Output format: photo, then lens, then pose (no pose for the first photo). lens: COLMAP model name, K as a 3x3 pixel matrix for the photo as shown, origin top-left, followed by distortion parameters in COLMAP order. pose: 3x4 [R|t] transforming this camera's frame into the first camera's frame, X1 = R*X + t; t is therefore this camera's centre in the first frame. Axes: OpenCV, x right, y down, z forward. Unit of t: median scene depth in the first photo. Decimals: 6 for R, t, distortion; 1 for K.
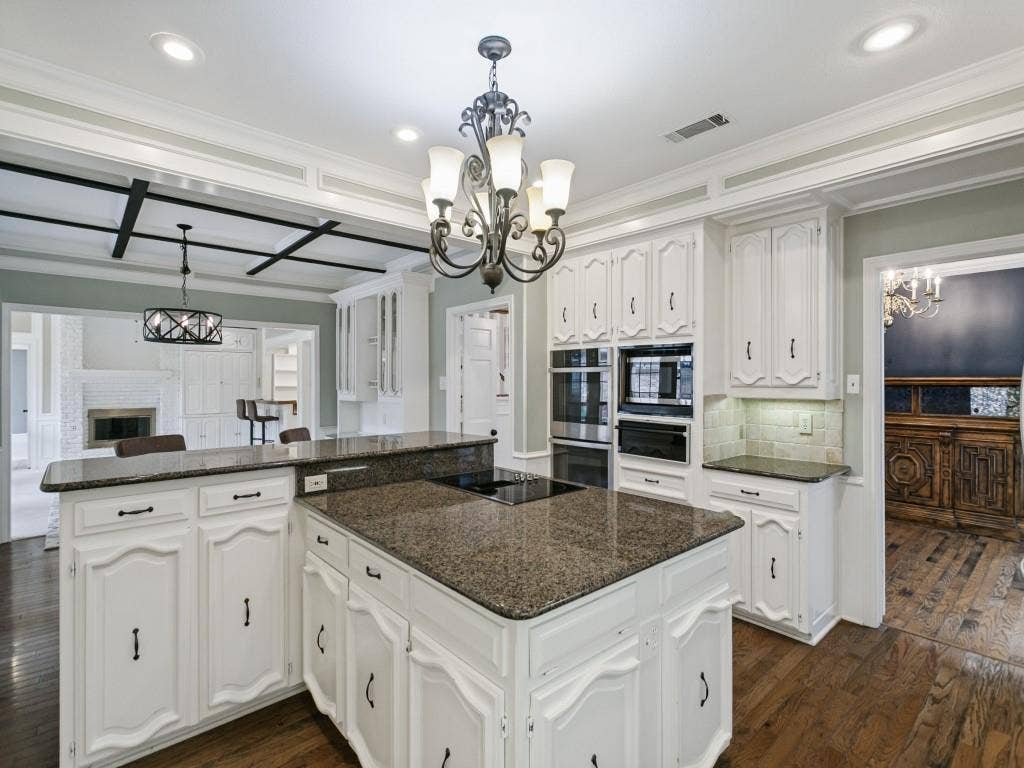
lens RADIAL K [[494.8, 0, 503.4], [0, 494.8, 380.8], [0, 0, 1]] dist [-0.001914, 0.001634]
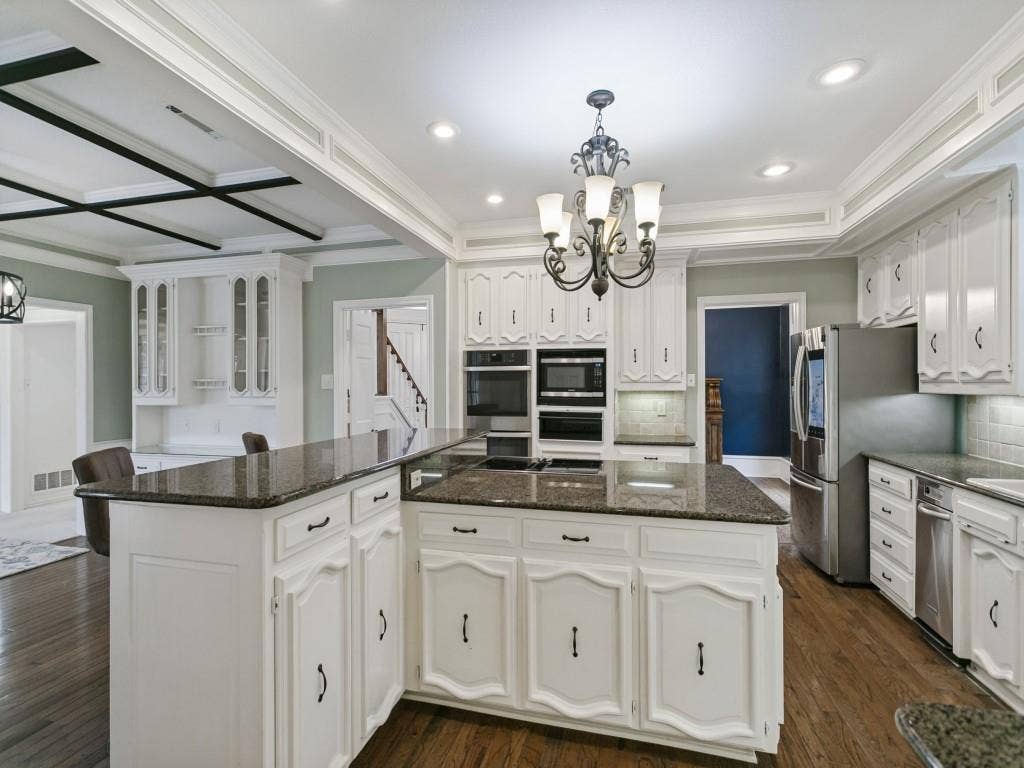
lens RADIAL K [[494.8, 0, 509.0], [0, 494.8, 383.6], [0, 0, 1]] dist [-0.001914, 0.001634]
pose [[0.825173, -0.001016, 0.564879, -0.532350], [0.003216, 0.999991, -0.002899, 0.017228], [-0.564870, 0.004208, 0.825169, 0.072972]]
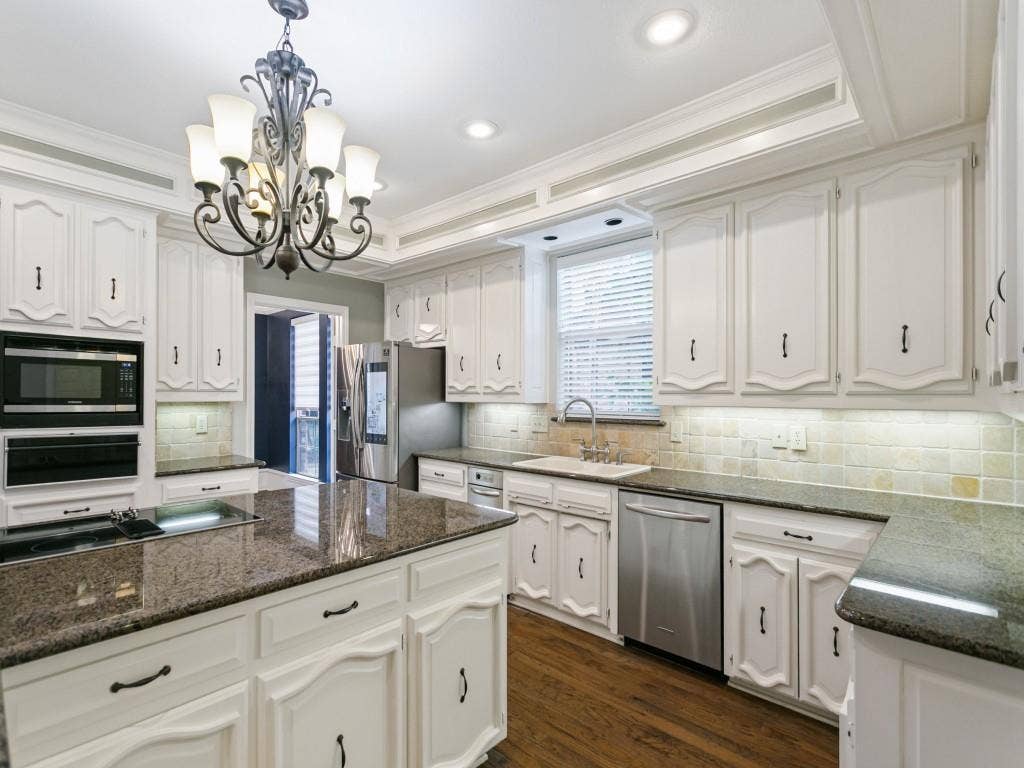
lens RADIAL K [[494.8, 0, 508.3], [0, 494.8, 393.5], [0, 0, 1]] dist [-0.001914, 0.001634]
pose [[-0.117825, 0.003010, 0.993030, -0.567568], [-0.002526, 0.999991, -0.003330, 0.018173], [-0.993031, -0.002901, -0.117816, 0.423413]]
